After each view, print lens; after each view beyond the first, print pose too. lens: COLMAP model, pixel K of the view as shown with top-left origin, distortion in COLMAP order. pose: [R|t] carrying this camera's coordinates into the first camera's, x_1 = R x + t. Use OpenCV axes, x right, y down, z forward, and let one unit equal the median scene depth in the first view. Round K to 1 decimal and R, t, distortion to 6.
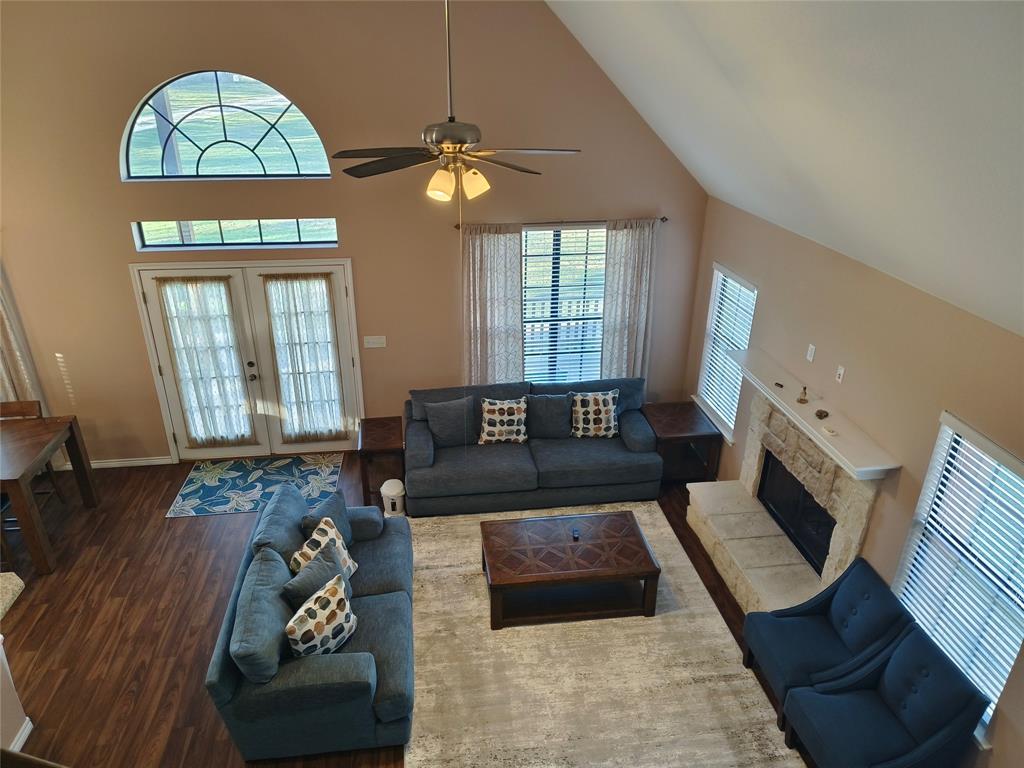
lens RADIAL K [[713.6, 0, 512.0], [0, 713.6, 384.0], [0, 0, 1]] dist [0.048393, -0.053111]
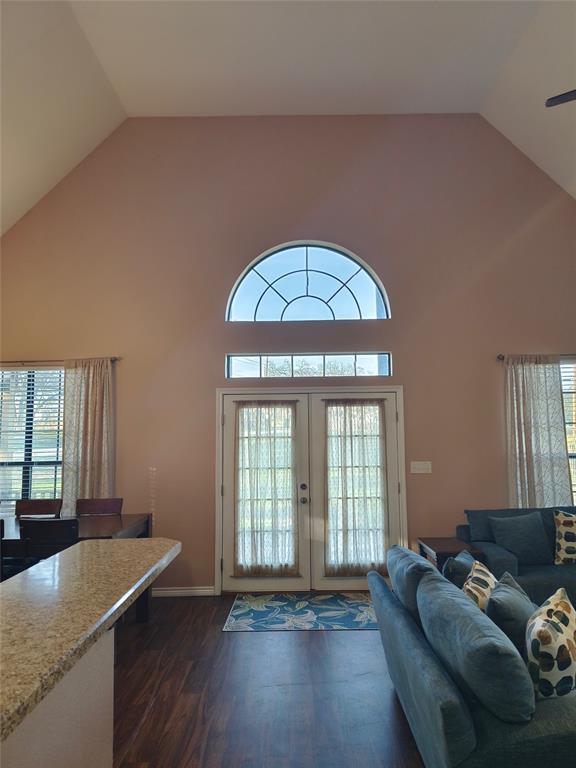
lens RADIAL K [[535.2, 0, 288.0], [0, 535.2, 384.0], [0, 0, 1]] dist [0.048393, -0.053111]
pose [[0.991193, -0.029193, -0.129170, -0.288847], [-0.040524, 0.861744, -0.505722, 0.247950], [0.126075, 0.506503, 0.852971, 0.256861]]
